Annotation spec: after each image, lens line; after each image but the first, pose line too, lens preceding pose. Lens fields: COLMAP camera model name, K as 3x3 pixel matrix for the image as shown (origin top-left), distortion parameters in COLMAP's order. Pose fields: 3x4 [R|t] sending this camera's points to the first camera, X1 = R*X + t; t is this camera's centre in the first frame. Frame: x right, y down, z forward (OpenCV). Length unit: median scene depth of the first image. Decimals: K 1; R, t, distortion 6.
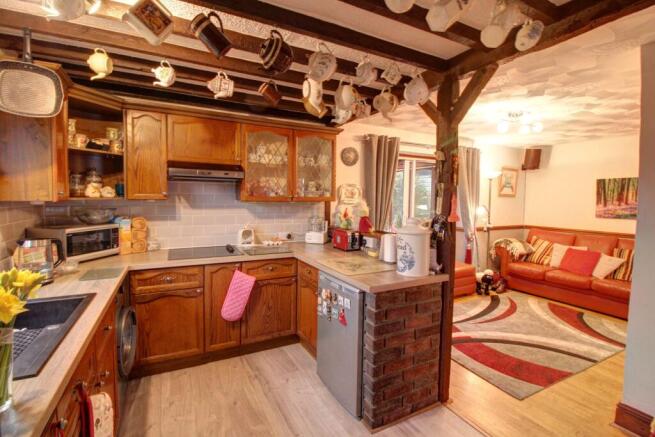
lens RADIAL K [[306.8, 0, 327.5], [0, 306.8, 218.5], [0, 0, 1]] dist [-0.006032, -0.000741]
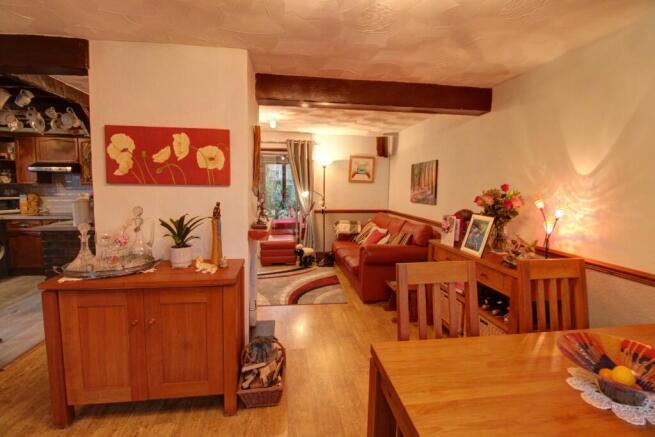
lens RADIAL K [[306.8, 0, 327.5], [0, 306.8, 218.5], [0, 0, 1]] dist [-0.006032, -0.000741]
pose [[0.936784, 0.036764, -0.347971, 1.242354], [-0.023745, 0.998852, 0.041607, 0.018414], [0.349101, -0.030714, 0.936581, -0.079839]]
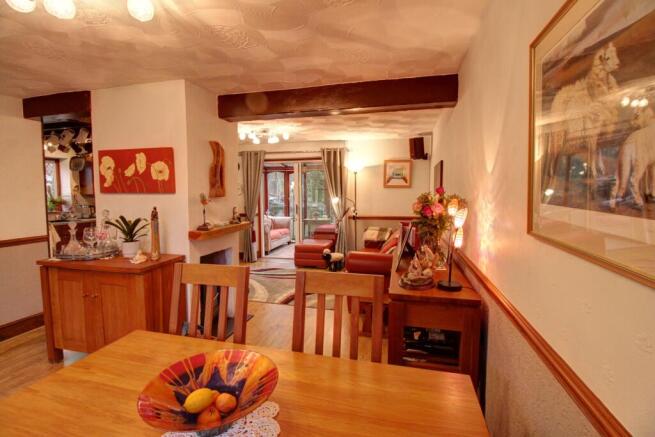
lens RADIAL K [[306.8, 0, 327.5], [0, 306.8, 218.5], [0, 0, 1]] dist [-0.006032, -0.000741]
pose [[0.731654, 0.043689, -0.680275, 1.619324], [-0.031220, 0.999045, 0.030583, 0.009840], [0.680961, -0.001139, 0.732319, 0.138739]]
